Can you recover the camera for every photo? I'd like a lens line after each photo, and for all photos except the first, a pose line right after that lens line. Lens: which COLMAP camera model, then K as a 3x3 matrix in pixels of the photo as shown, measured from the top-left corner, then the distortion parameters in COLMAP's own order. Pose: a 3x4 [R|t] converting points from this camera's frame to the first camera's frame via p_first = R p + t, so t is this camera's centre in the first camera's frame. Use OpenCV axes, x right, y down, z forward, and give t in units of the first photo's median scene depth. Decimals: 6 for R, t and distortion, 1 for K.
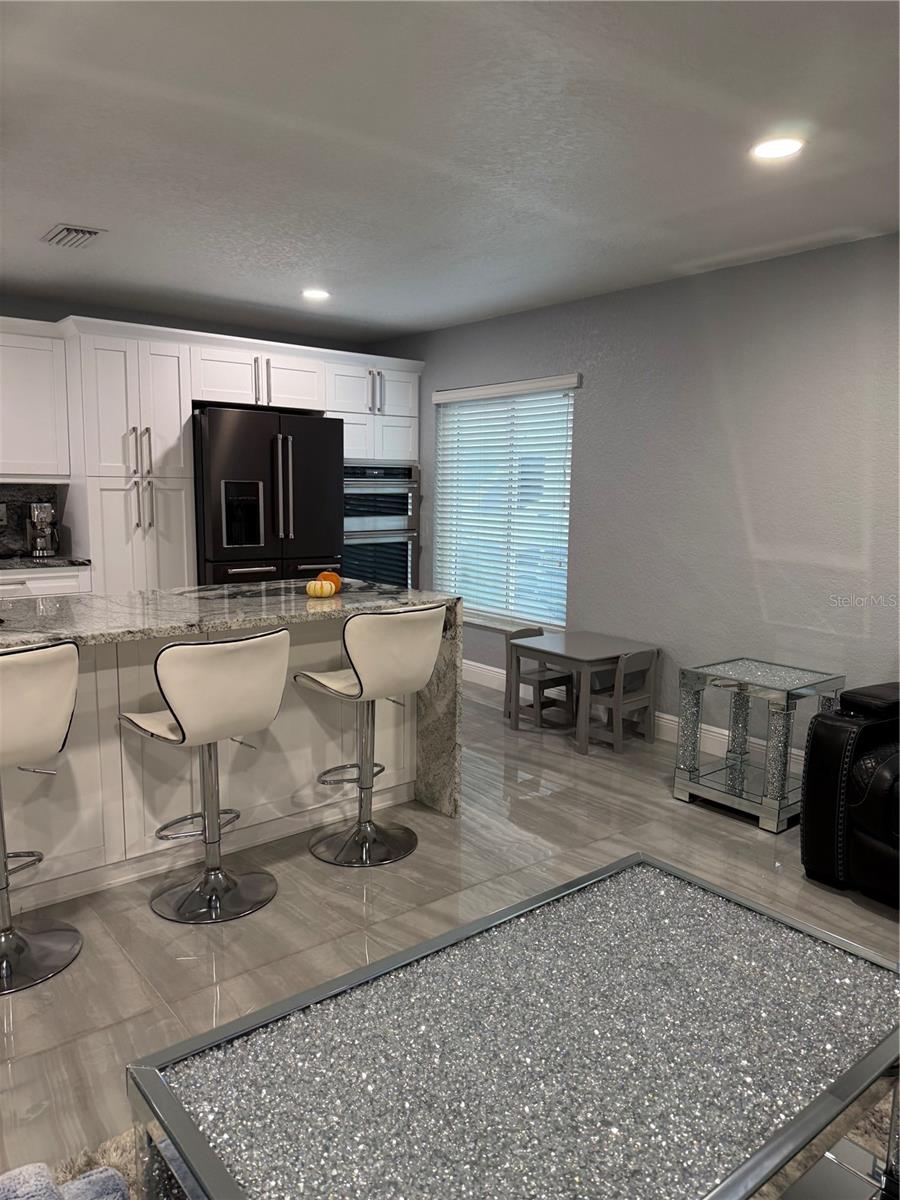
lens RADIAL K [[845.1, 0, 450.0], [0, 845.1, 600.0], [0, 0, 1]] dist [0.010334, 0.001395]
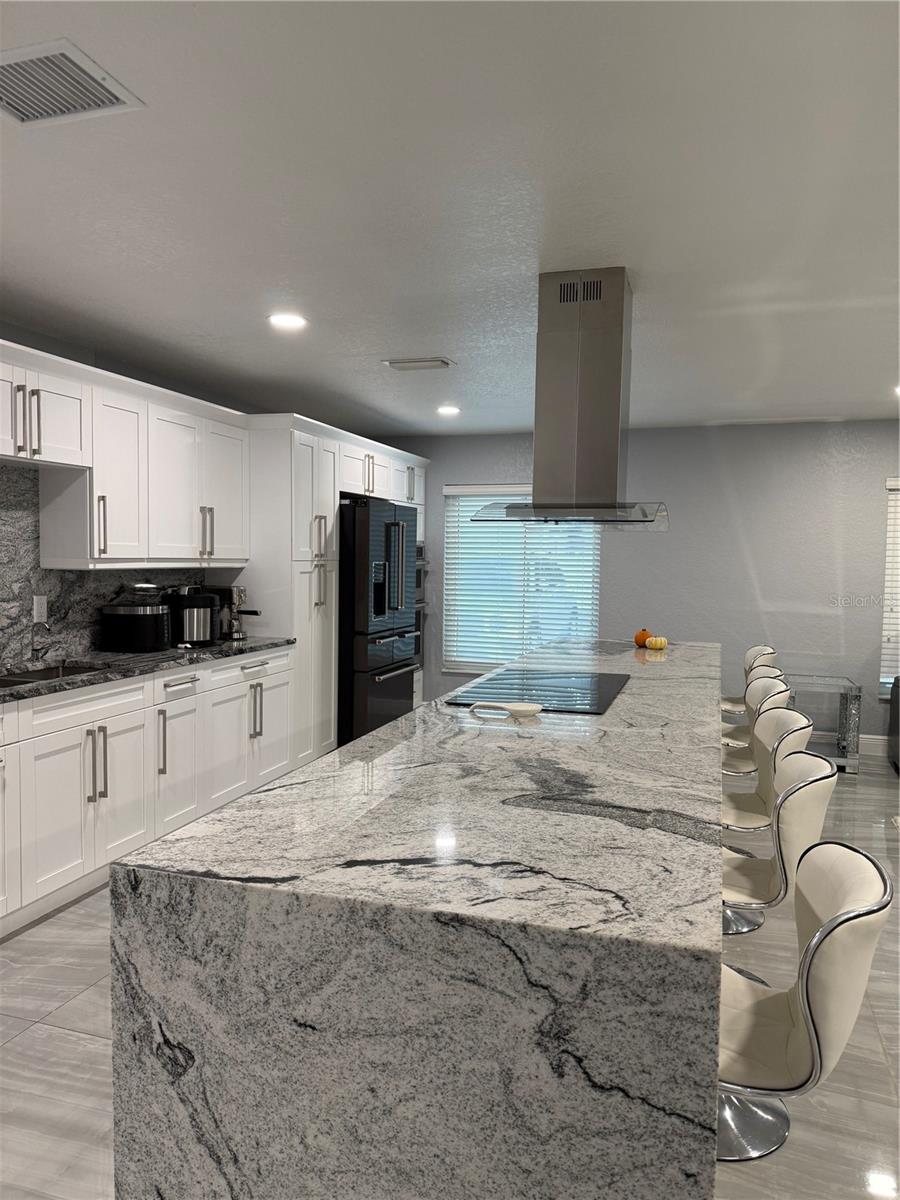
lens RADIAL K [[845.1, 0, 450.0], [0, 845.1, 600.0], [0, 0, 1]] dist [0.010334, 0.001395]
pose [[0.843943, -0.033640, 0.535377, -0.782969], [0.074564, 0.995700, -0.054976, -0.021581], [-0.531225, 0.086316, 0.842822, -0.000376]]
